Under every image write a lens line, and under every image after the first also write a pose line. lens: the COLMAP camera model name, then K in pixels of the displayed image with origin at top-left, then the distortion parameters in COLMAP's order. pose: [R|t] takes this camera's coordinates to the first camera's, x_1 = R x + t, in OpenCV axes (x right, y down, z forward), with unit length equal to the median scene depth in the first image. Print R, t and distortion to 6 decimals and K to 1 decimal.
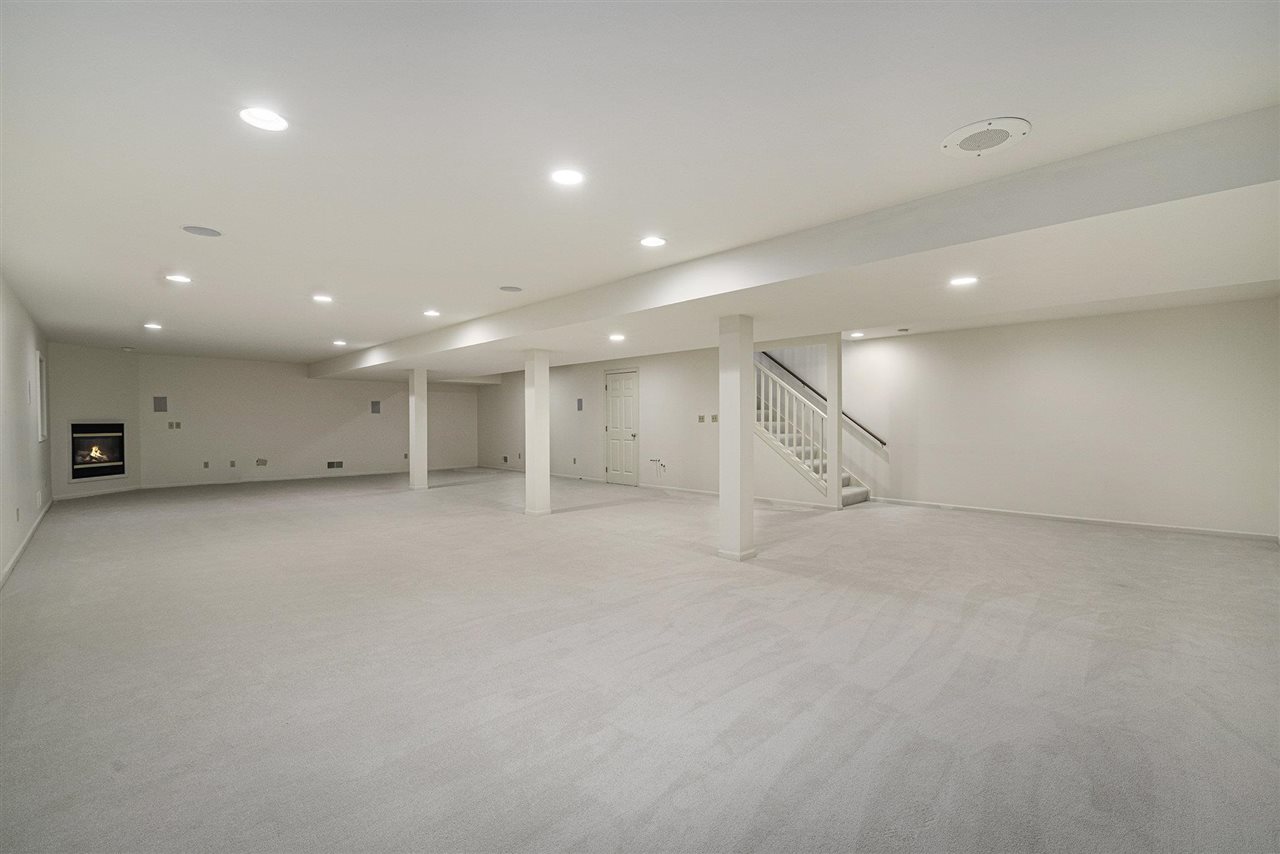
lens RADIAL K [[554.3, 0, 645.5], [0, 554.3, 425.9], [0, 0, 1]] dist [-0.011050, -0.003835]
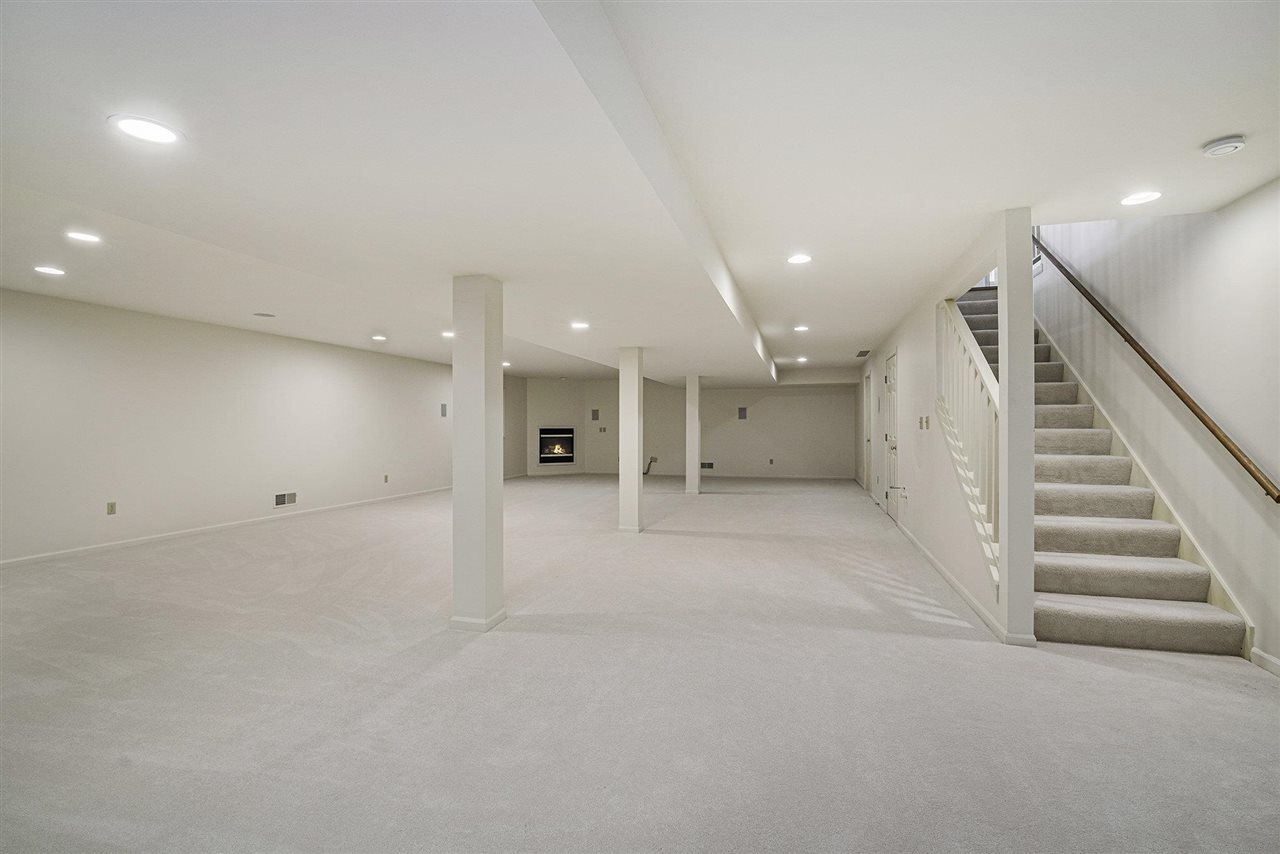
lens RADIAL K [[554.3, 0, 641.3], [0, 554.3, 428.4], [0, 0, 1]] dist [-0.011050, -0.003835]
pose [[0.468093, 0.000252, -0.883679, 0.471704], [-0.005486, 0.999982, -0.002620, -0.001664], [0.883662, 0.006074, 0.468086, 0.464538]]
